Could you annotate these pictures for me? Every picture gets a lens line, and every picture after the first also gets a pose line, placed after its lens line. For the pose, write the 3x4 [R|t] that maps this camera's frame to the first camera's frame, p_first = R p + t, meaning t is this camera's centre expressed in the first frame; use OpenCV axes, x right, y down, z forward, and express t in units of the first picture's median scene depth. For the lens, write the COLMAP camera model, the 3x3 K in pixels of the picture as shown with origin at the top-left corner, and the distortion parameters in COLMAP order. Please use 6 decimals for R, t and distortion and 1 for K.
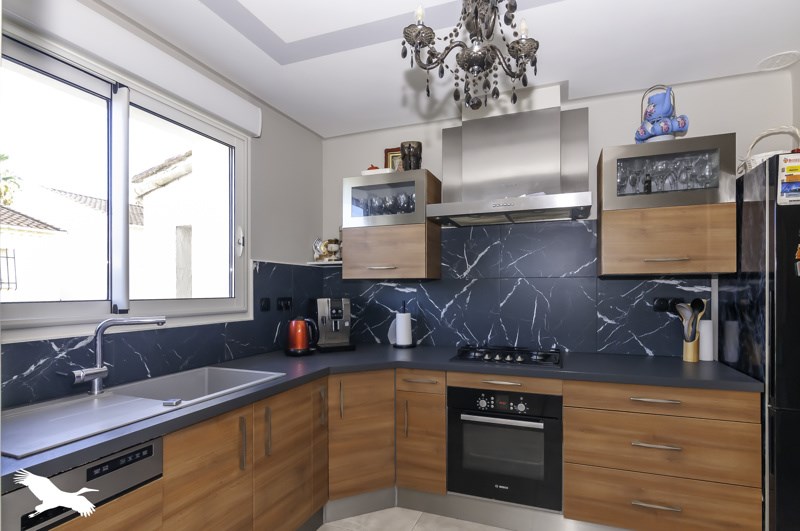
lens RADIAL K [[400.3, 0, 421.3], [0, 400.3, 291.1], [0, 0, 1]] dist [-0.002562, 0.000521]
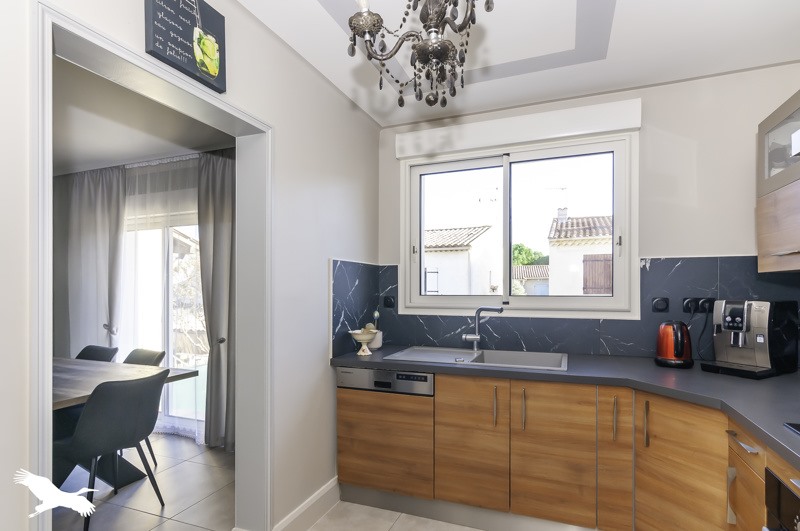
lens RADIAL K [[400.3, 0, 404.1], [0, 400.3, 288.5], [0, 0, 1]] dist [-0.002562, 0.000521]
pose [[-0.021766, 0.003914, -0.999755, 0.791410], [-0.000803, 0.999992, 0.003932, -0.009648], [0.999763, 0.000888, -0.021763, 0.662925]]
